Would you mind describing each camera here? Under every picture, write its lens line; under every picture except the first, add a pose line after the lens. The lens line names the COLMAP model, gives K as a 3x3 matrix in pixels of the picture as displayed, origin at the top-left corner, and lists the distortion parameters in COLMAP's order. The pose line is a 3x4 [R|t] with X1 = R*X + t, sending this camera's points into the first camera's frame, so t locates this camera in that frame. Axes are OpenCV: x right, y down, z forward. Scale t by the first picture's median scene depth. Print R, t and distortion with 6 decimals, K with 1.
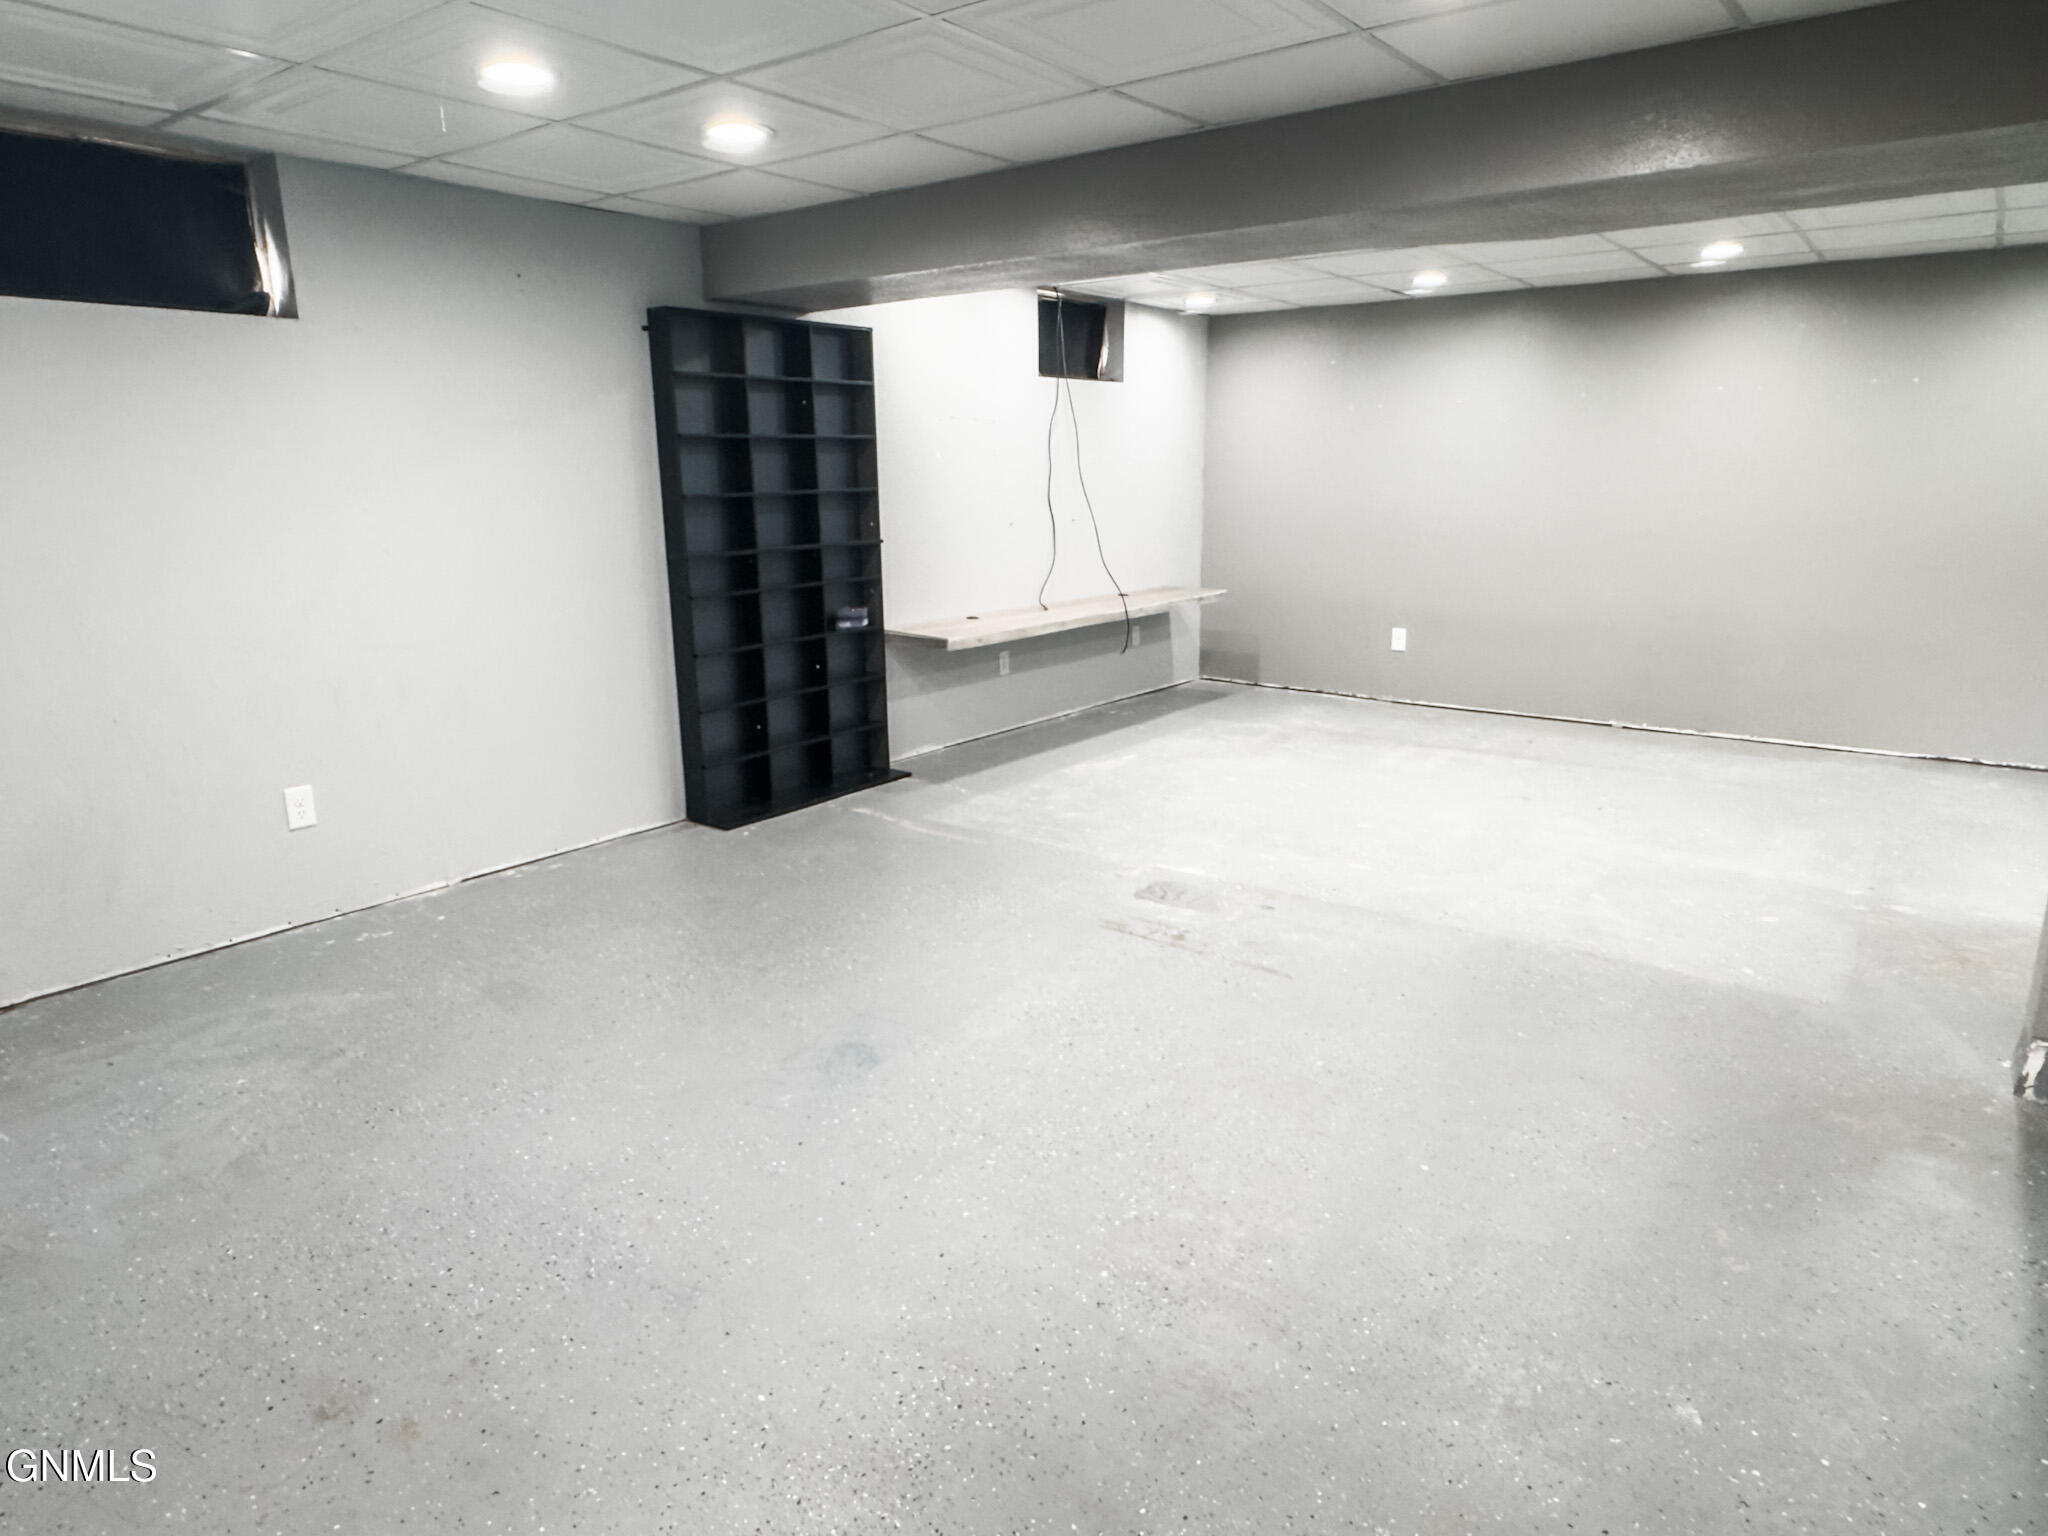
lens RADIAL K [[1259.3, 0, 1028.0], [0, 1259.3, 756.7], [0, 0, 1]] dist [0.018018, -0.008320]
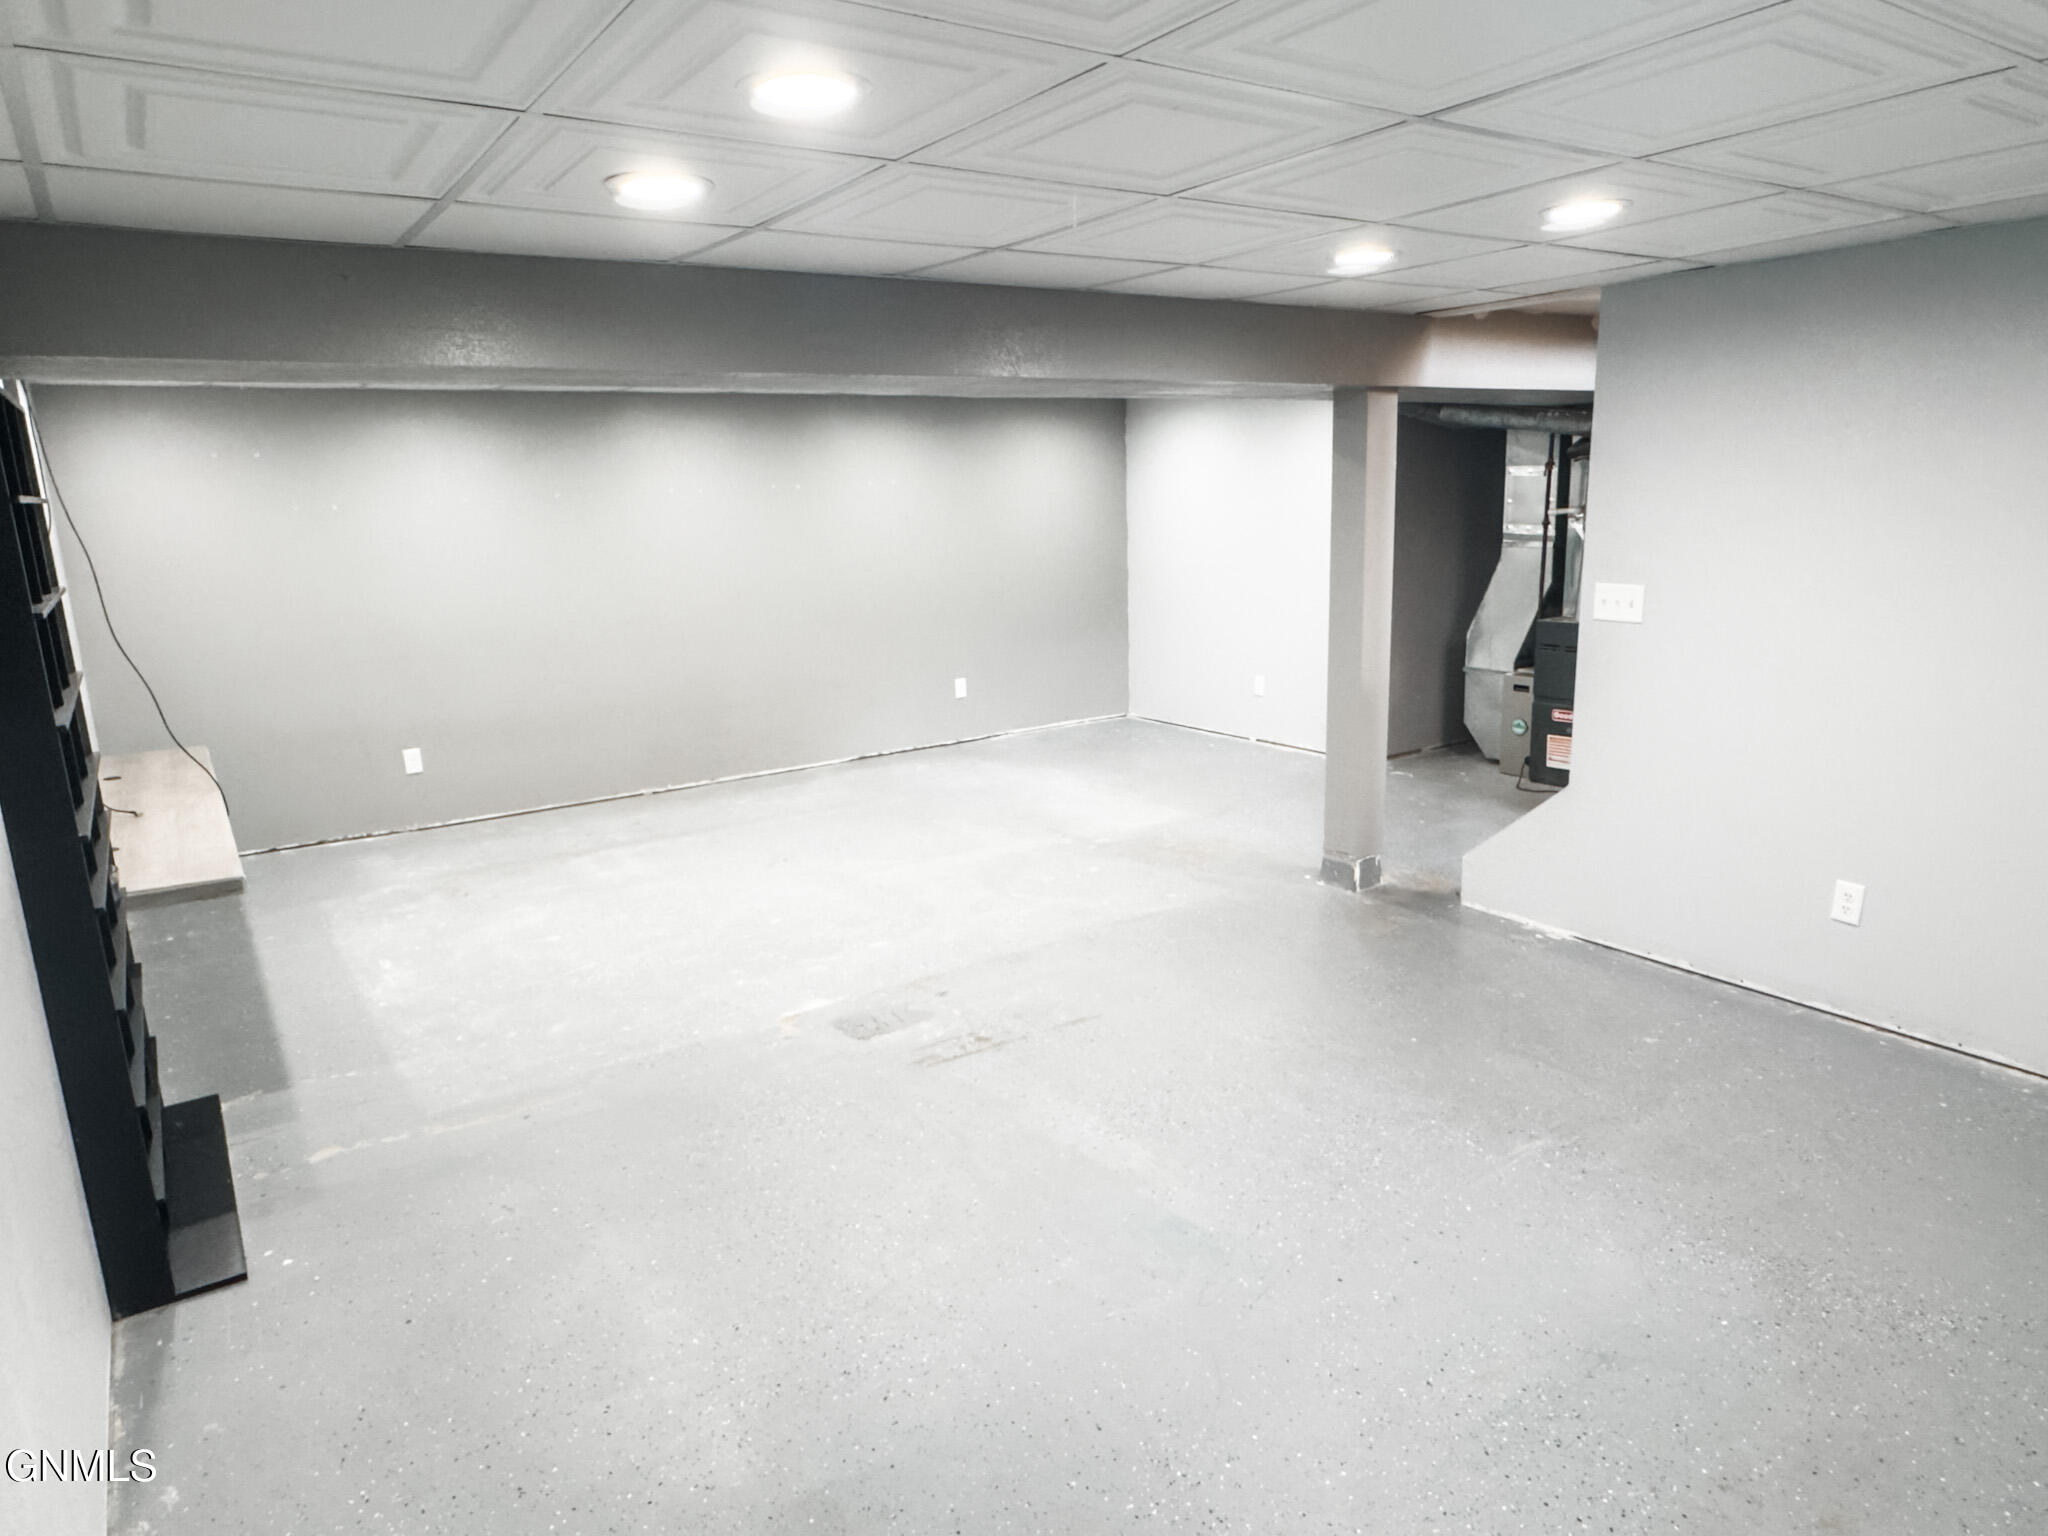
lens RADIAL K [[1259.3, 0, 1027.9], [0, 1259.3, 774.8], [0, 0, 1]] dist [0.018018, -0.008320]
pose [[0.330958, -0.208074, 0.920419, -0.527890], [0.244774, 0.960931, 0.129218, -0.128072], [-0.911347, 0.182529, 0.368959, 0.385221]]
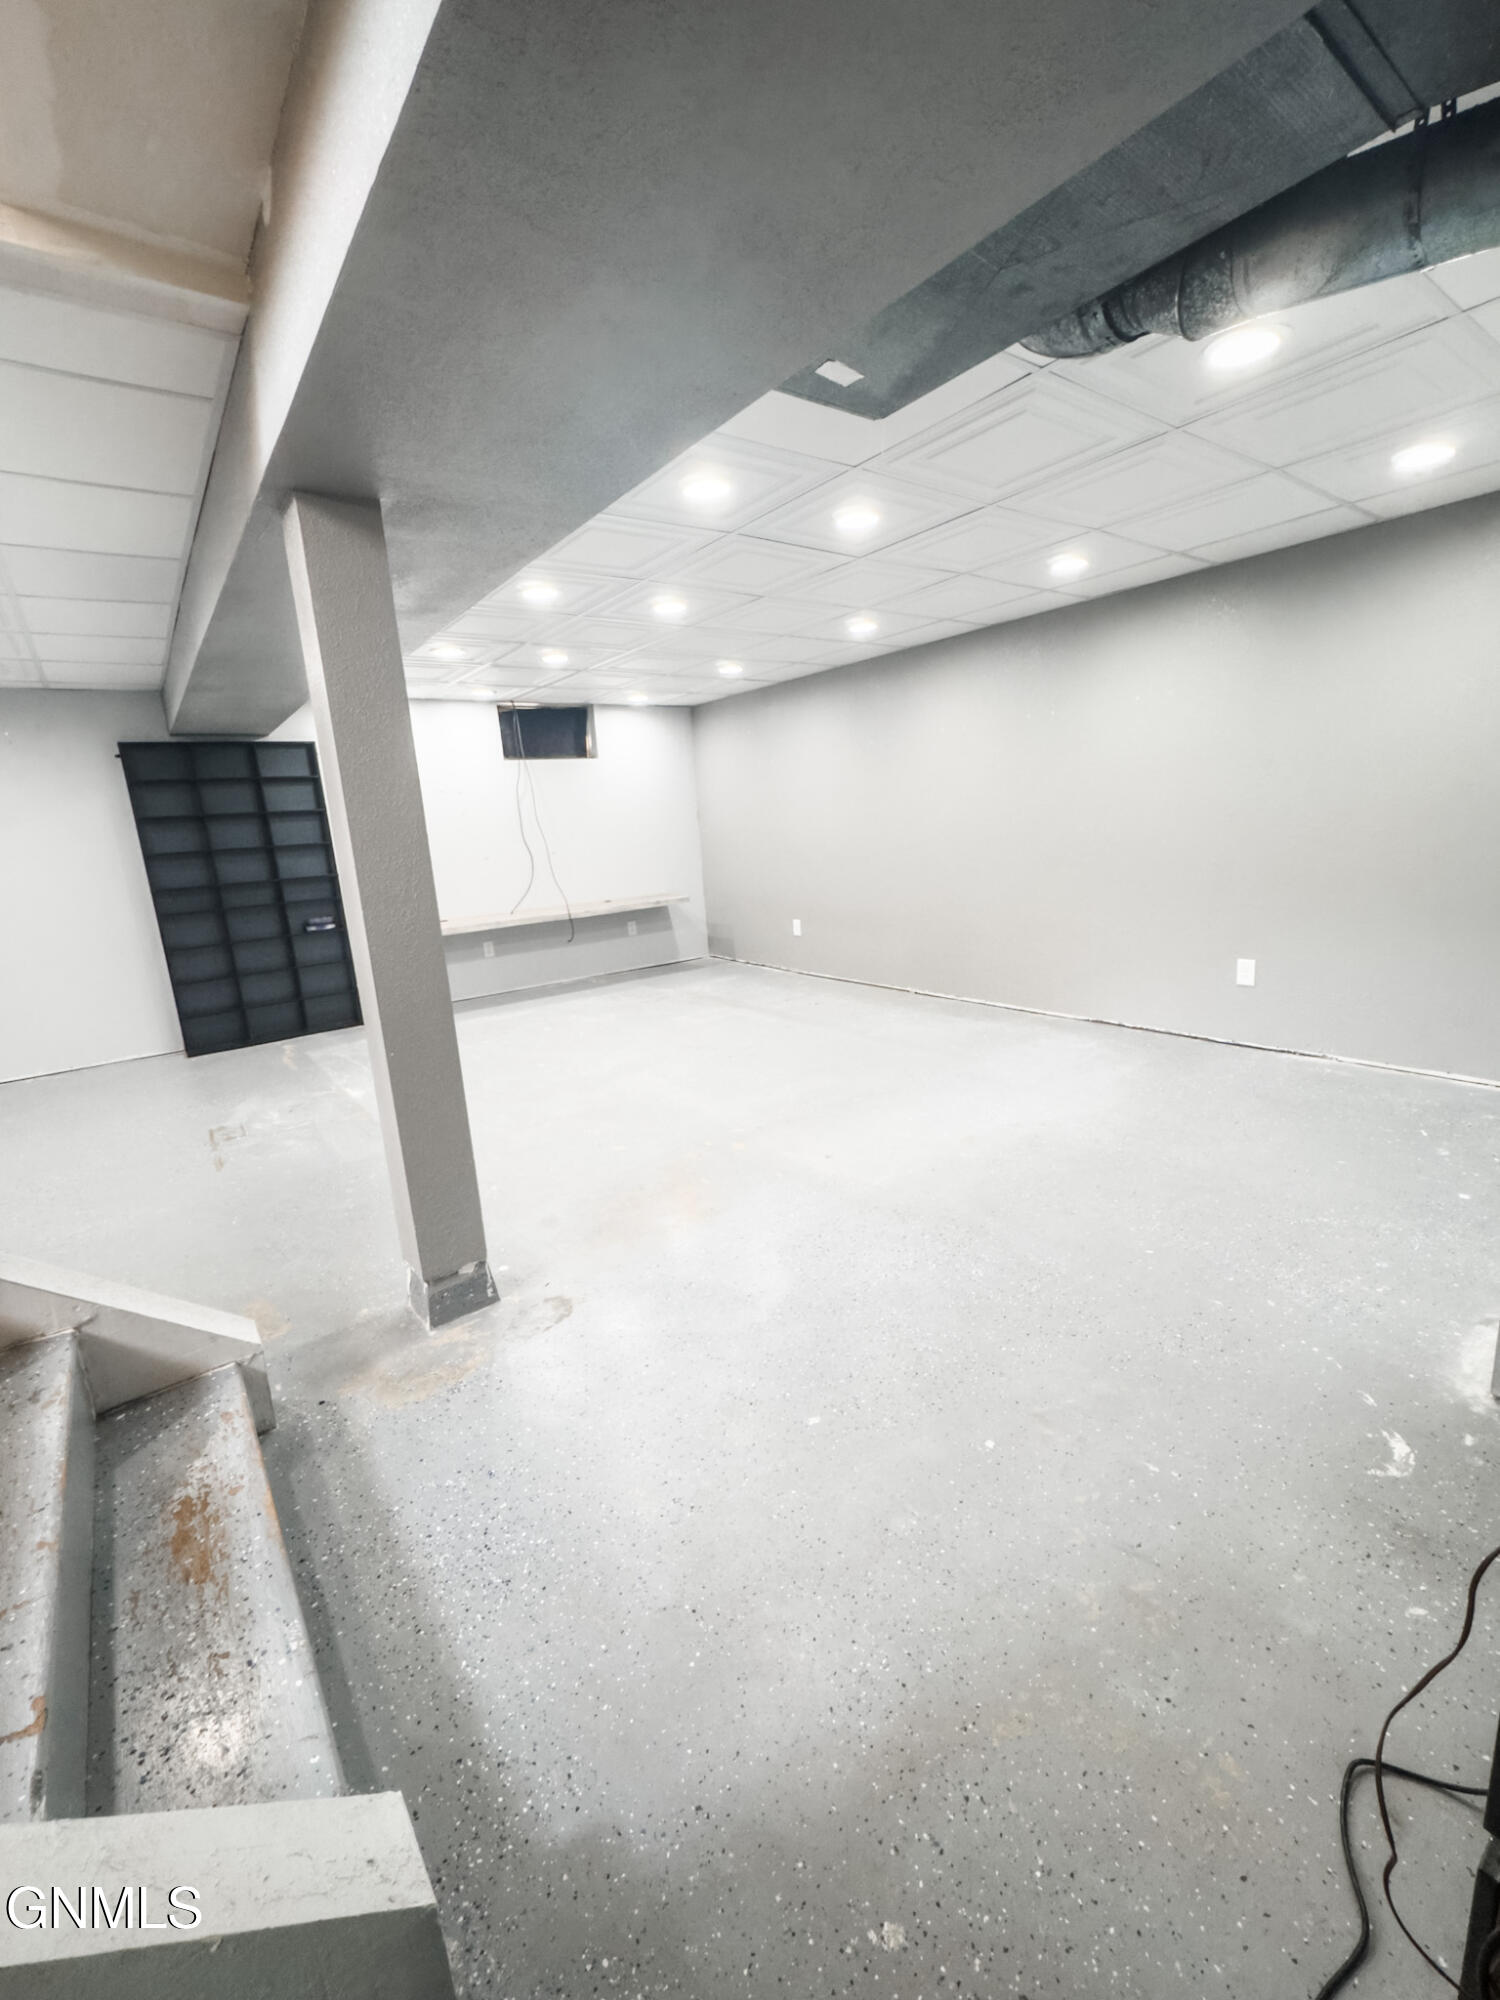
lens RADIAL K [[832.8, 0, 754.2], [0, 832.8, 1000.8], [0, 0, 1]] dist [0.000435, 0.000032]
pose [[0.959472, 0.006678, -0.281726, 0.698214], [-0.006536, 0.999978, 0.001445, -0.018966], [0.281729, 0.000455, 0.959494, 0.153442]]
